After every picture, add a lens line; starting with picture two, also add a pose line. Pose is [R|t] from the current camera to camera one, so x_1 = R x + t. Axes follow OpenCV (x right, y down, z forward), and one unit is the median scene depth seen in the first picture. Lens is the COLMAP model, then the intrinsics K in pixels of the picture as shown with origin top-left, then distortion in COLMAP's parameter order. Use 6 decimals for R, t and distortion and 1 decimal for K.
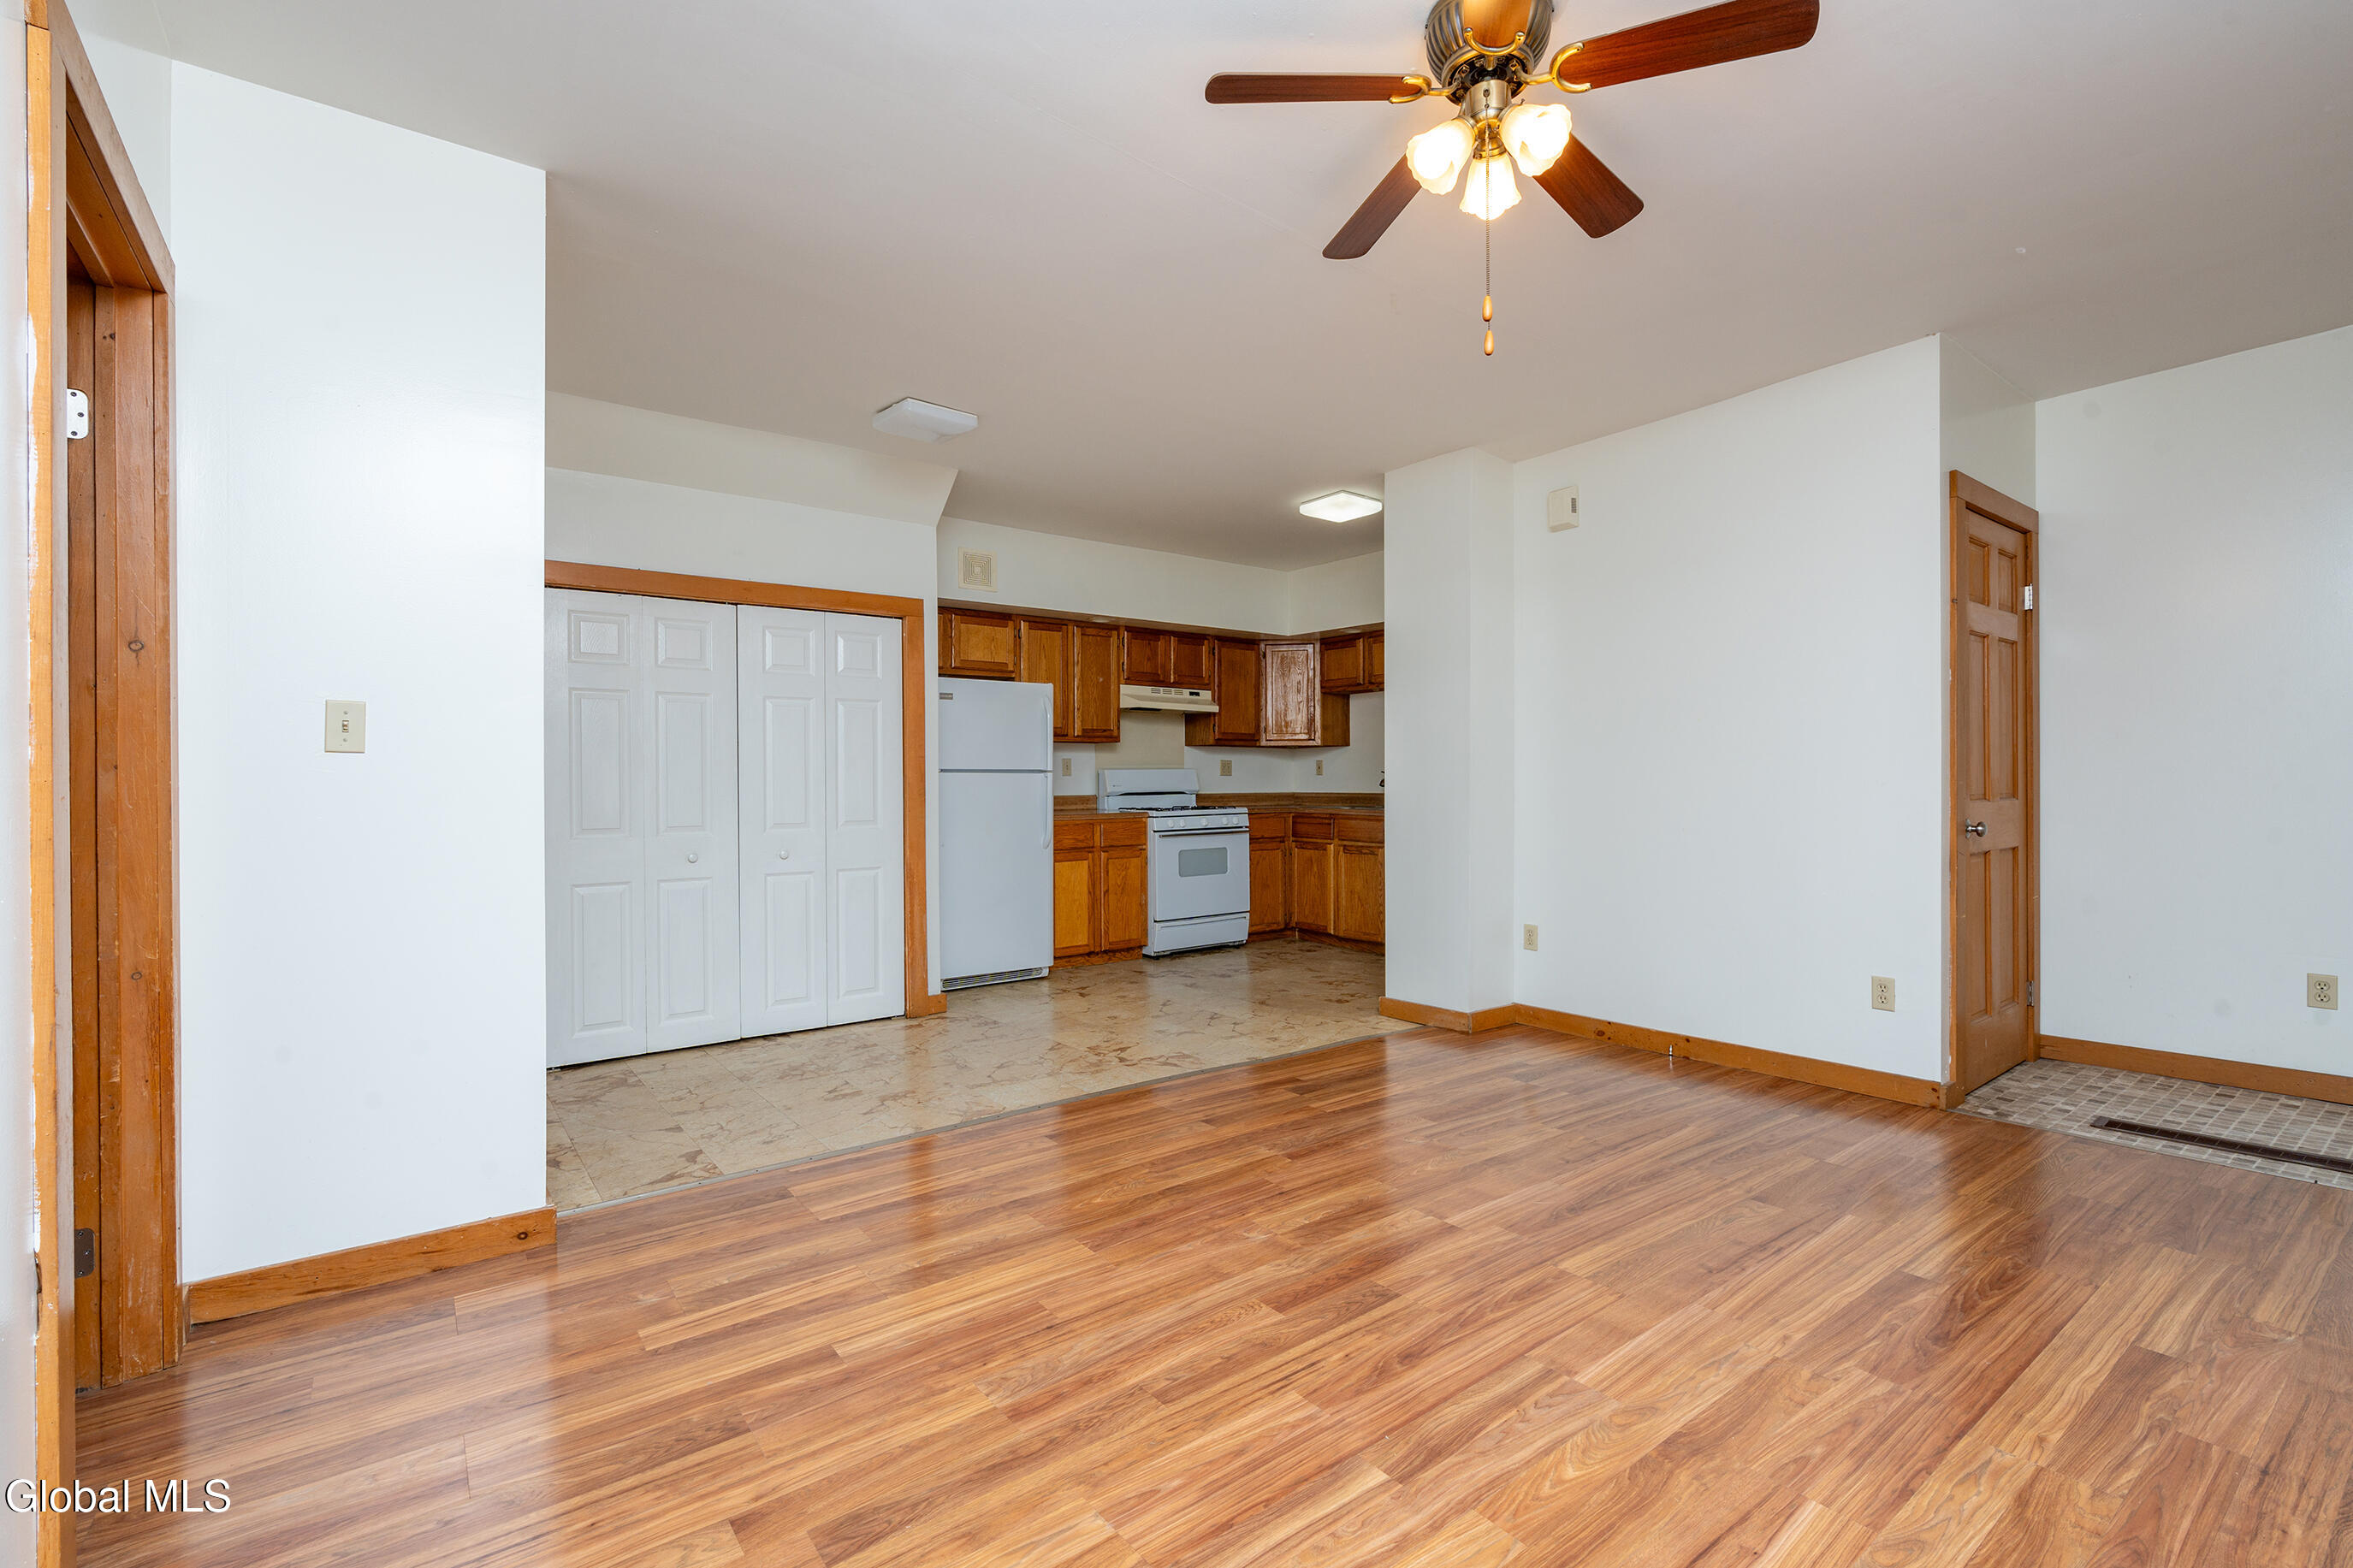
lens RADIAL K [[1044.3, 0, 1180.0], [0, 1044.3, 801.4], [0, 0, 1]] dist [-0.016270, 0.004610]
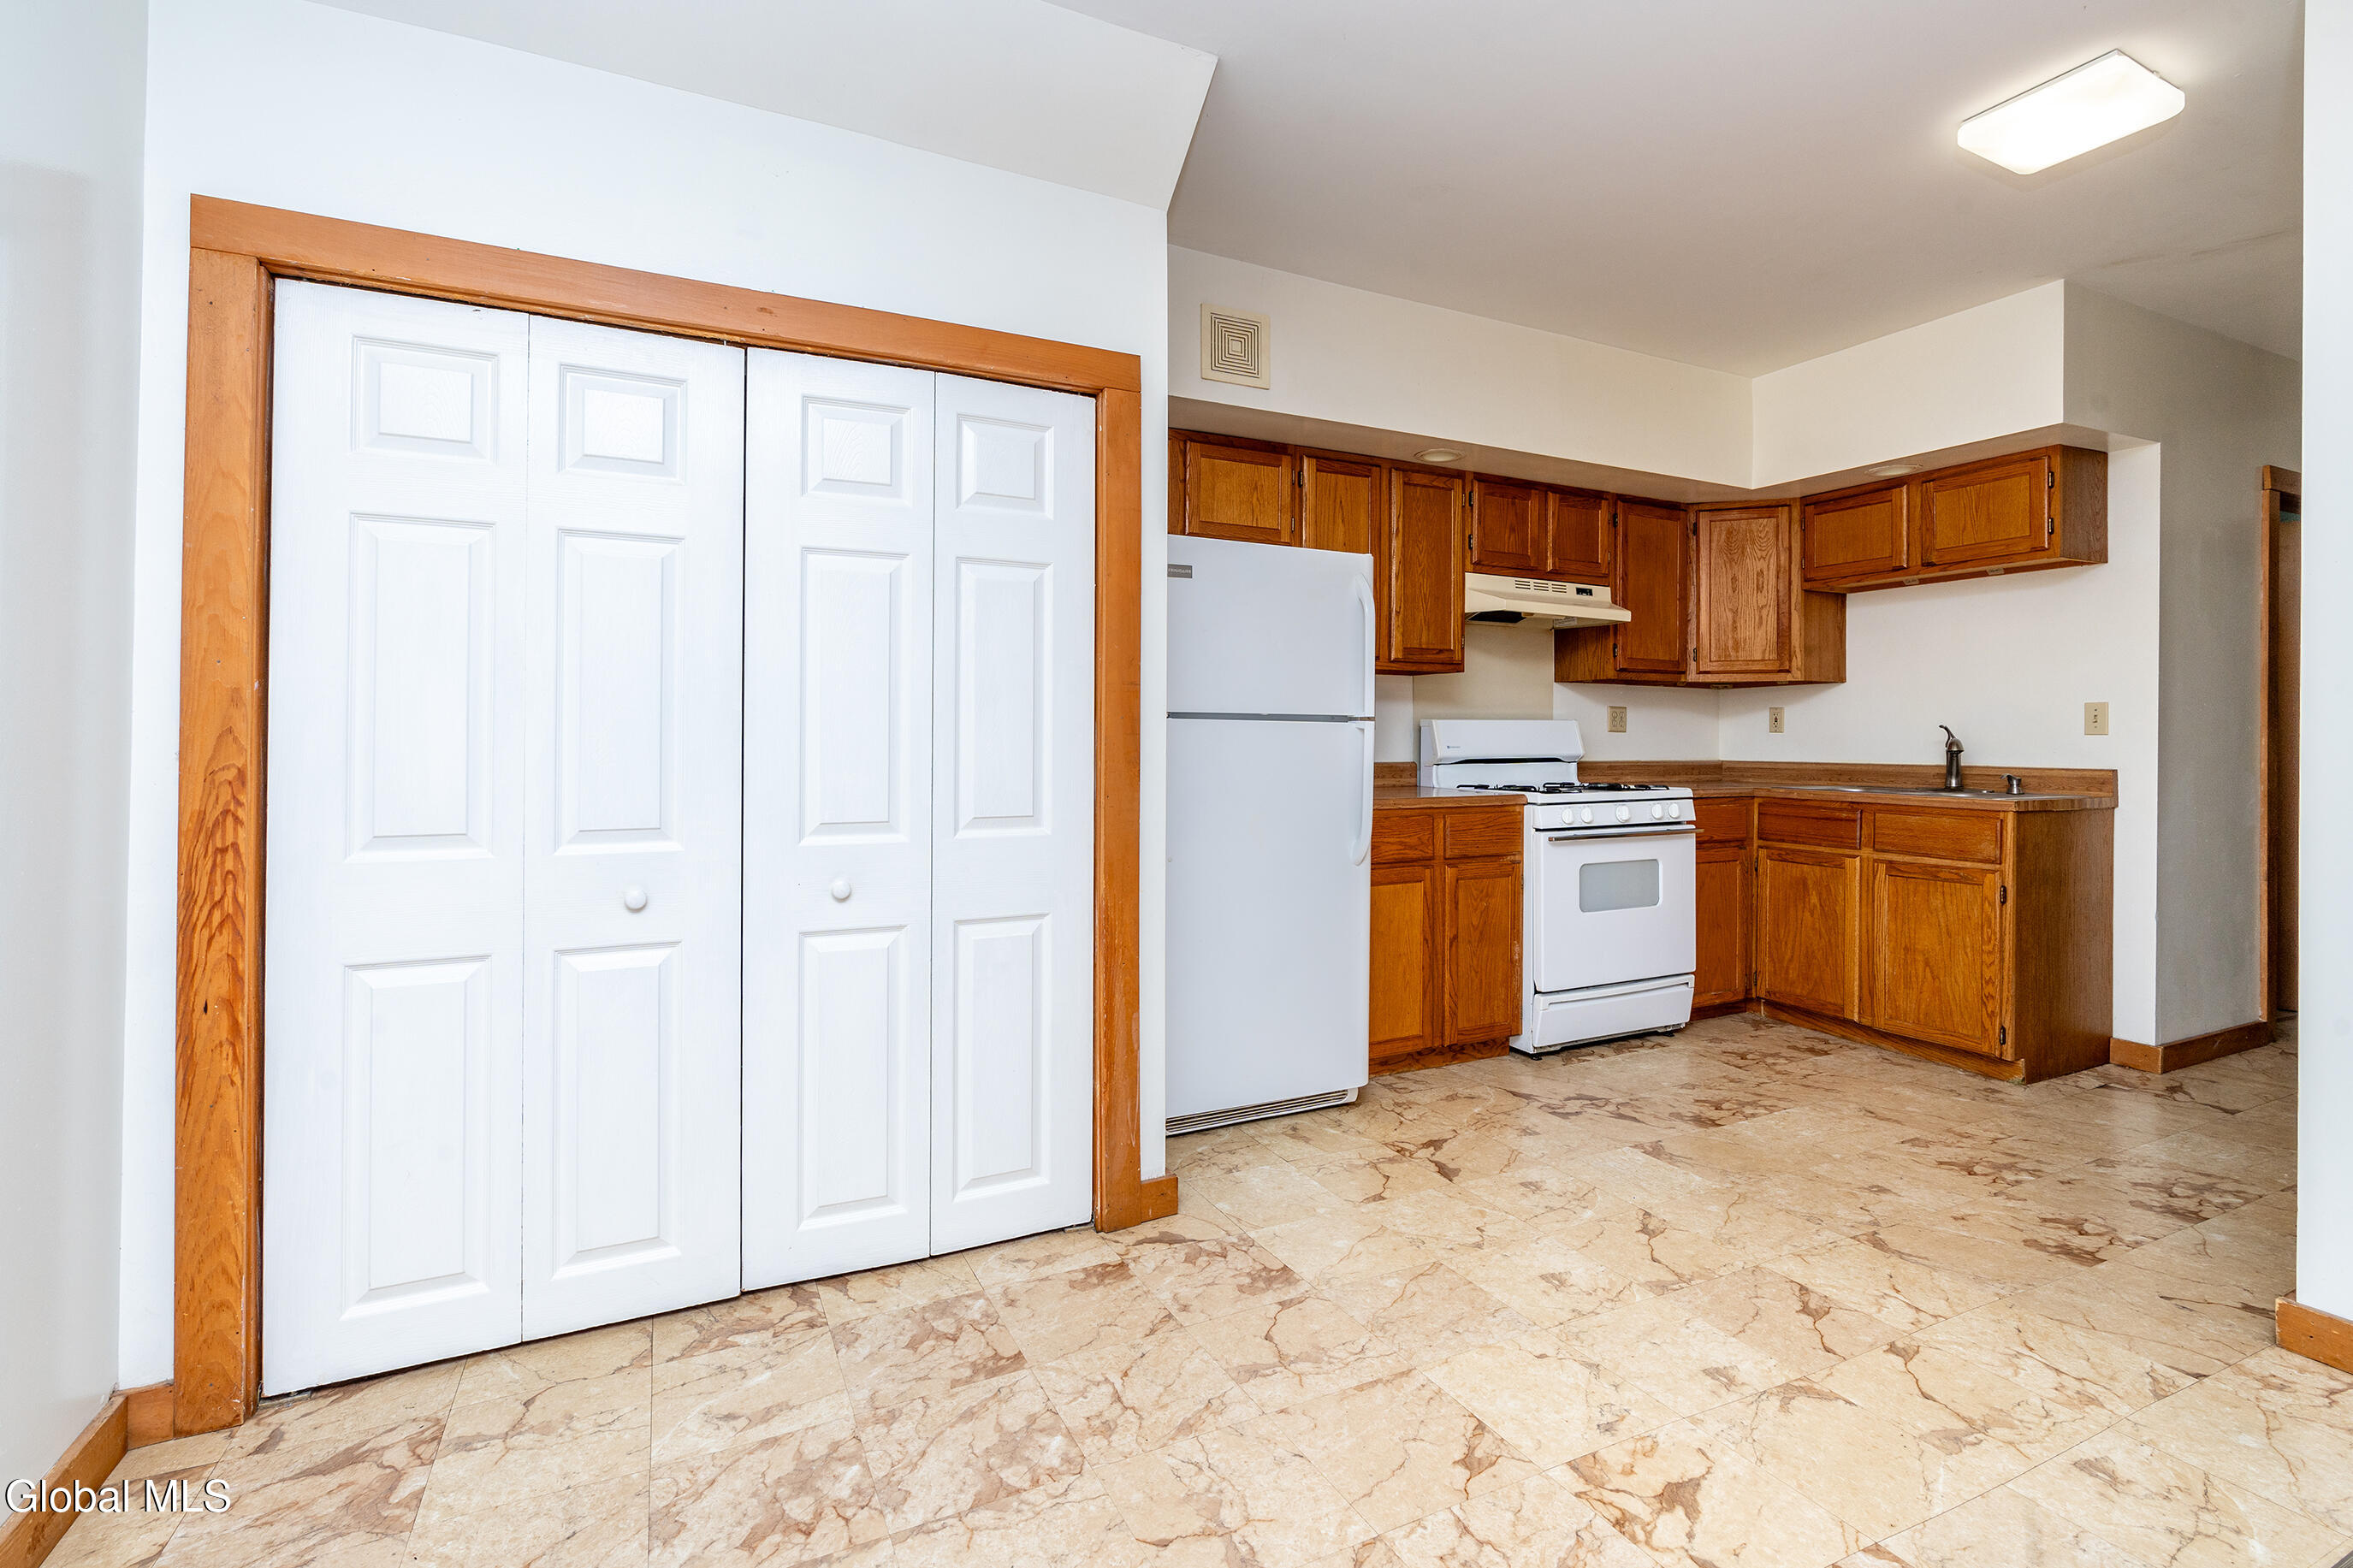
lens RADIAL K [[1044.3, 0, 1171.5], [0, 1044.3, 763.0], [0, 0, 1]] dist [-0.016270, 0.004610]
pose [[0.979997, 0.012434, -0.198621, -0.104238], [-0.012131, 0.999923, 0.002741, -0.005952], [0.198640, -0.000277, 0.980072, 0.411966]]
